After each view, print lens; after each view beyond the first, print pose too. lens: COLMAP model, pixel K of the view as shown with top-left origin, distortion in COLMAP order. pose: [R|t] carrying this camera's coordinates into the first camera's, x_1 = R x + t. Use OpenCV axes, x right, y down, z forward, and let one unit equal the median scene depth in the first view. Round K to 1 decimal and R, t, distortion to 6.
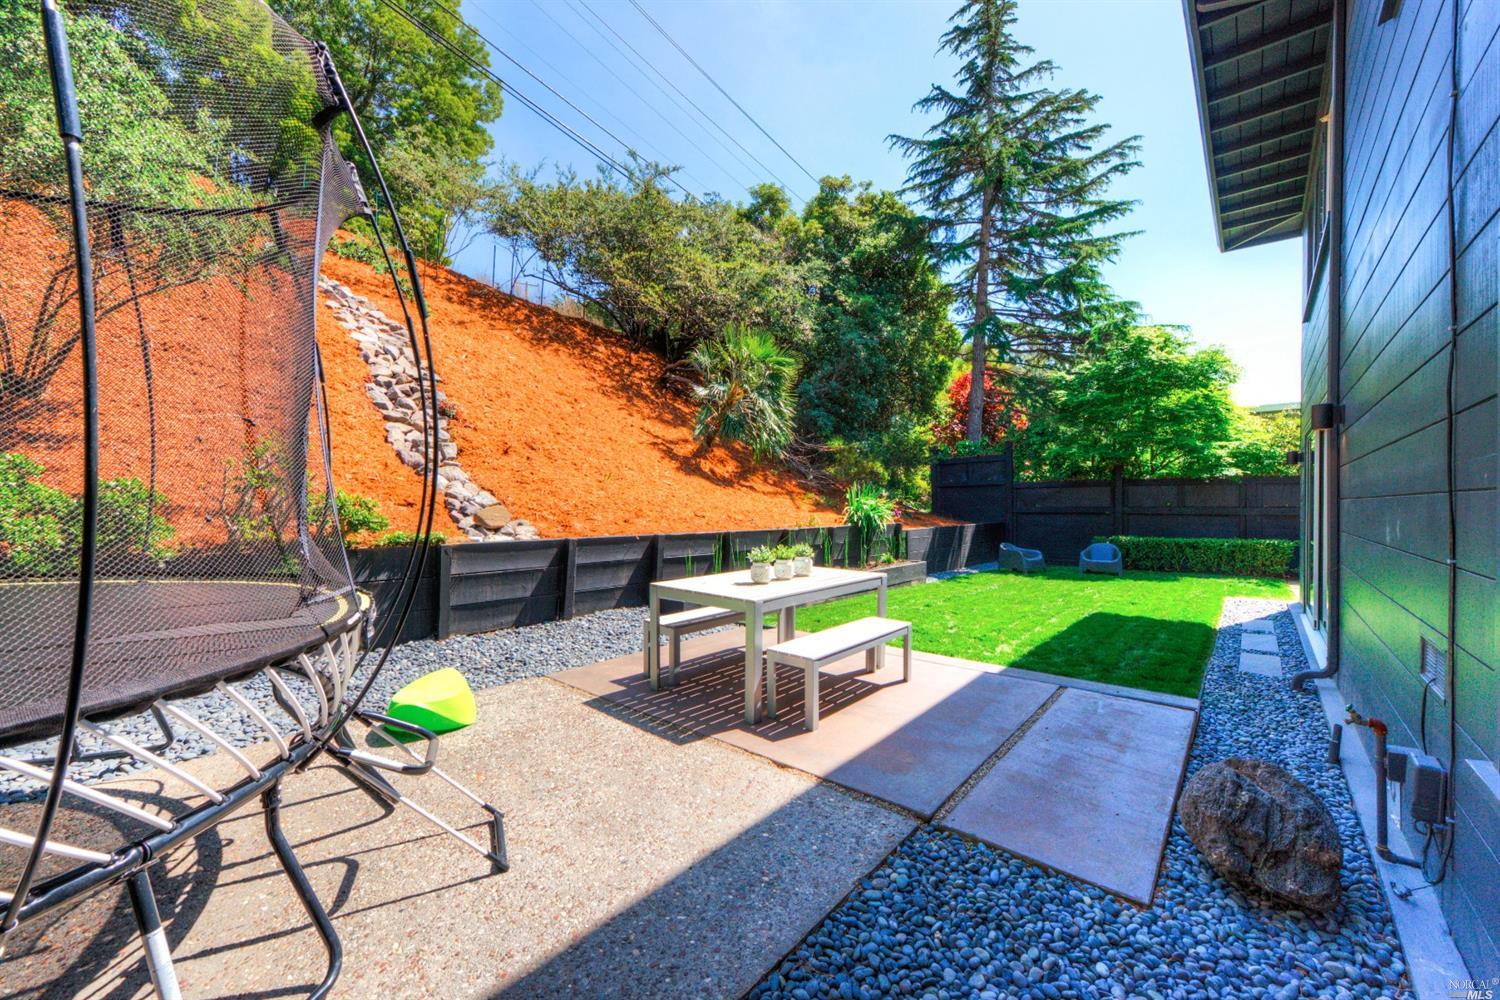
lens RADIAL K [[592.3, 0, 750.0], [0, 592.3, 500.0], [0, 0, 1]] dist [-0.000178, -0.000138]
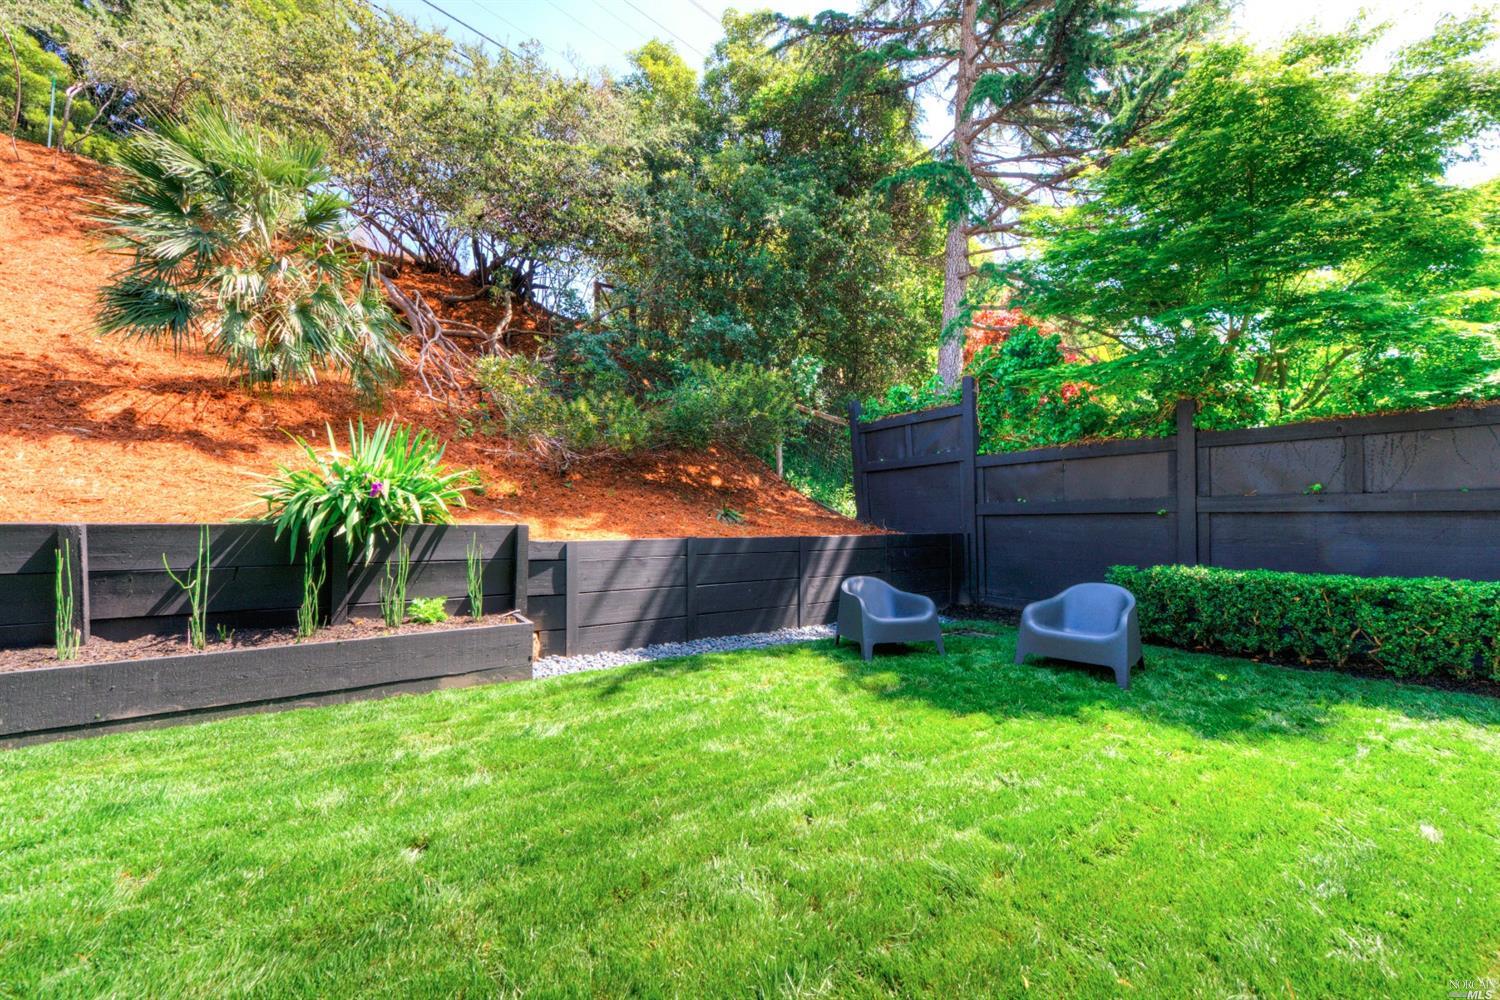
lens RADIAL K [[592.3, 0, 750.0], [0, 592.3, 500.0], [0, 0, 1]] dist [-0.000178, -0.000138]
pose [[0.976551, 0.003512, -0.215258, 0.447377], [-0.008736, 0.999690, -0.023321, 0.029024], [0.215110, 0.024654, 0.976279, 0.563986]]
